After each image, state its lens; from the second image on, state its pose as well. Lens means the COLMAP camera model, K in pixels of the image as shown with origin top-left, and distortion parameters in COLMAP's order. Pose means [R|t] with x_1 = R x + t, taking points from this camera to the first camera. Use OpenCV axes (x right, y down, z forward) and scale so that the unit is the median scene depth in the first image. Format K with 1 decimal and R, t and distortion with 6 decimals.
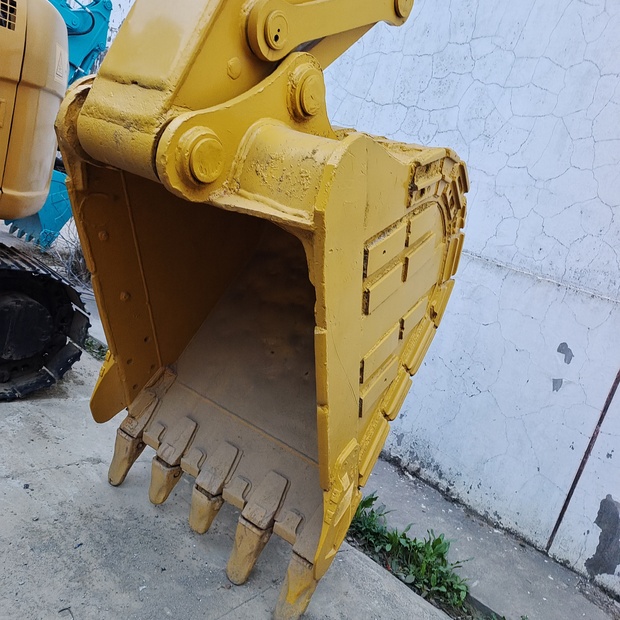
lens RADIAL K [[557.1, 0, 316.2], [0, 557.1, 309.2], [0, 0, 1]] dist [0.020946, 0.029669]
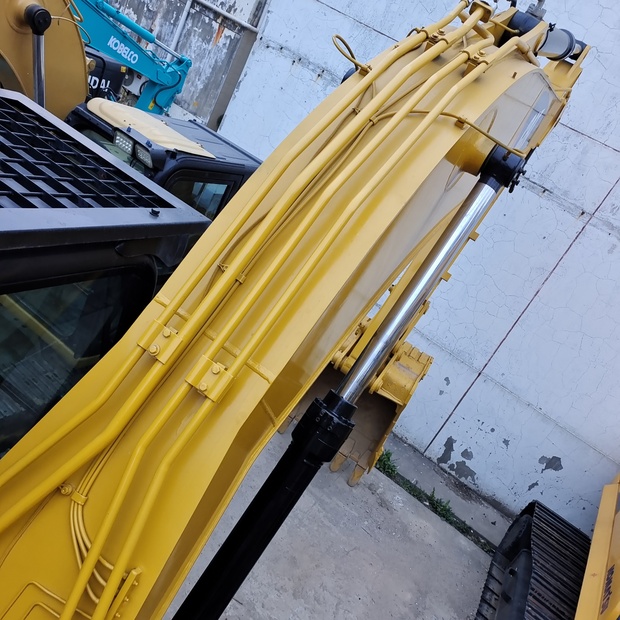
lens RADIAL K [[557.1, 0, 316.1], [0, 557.1, 306.2], [0, 0, 1]] dist [0.020946, 0.029669]
pose [[0.968848, 0.091409, 0.230168, -0.942134], [-0.148965, 0.957560, 0.246757, -1.018789], [-0.197844, -0.273357, 0.941347, -1.461988]]
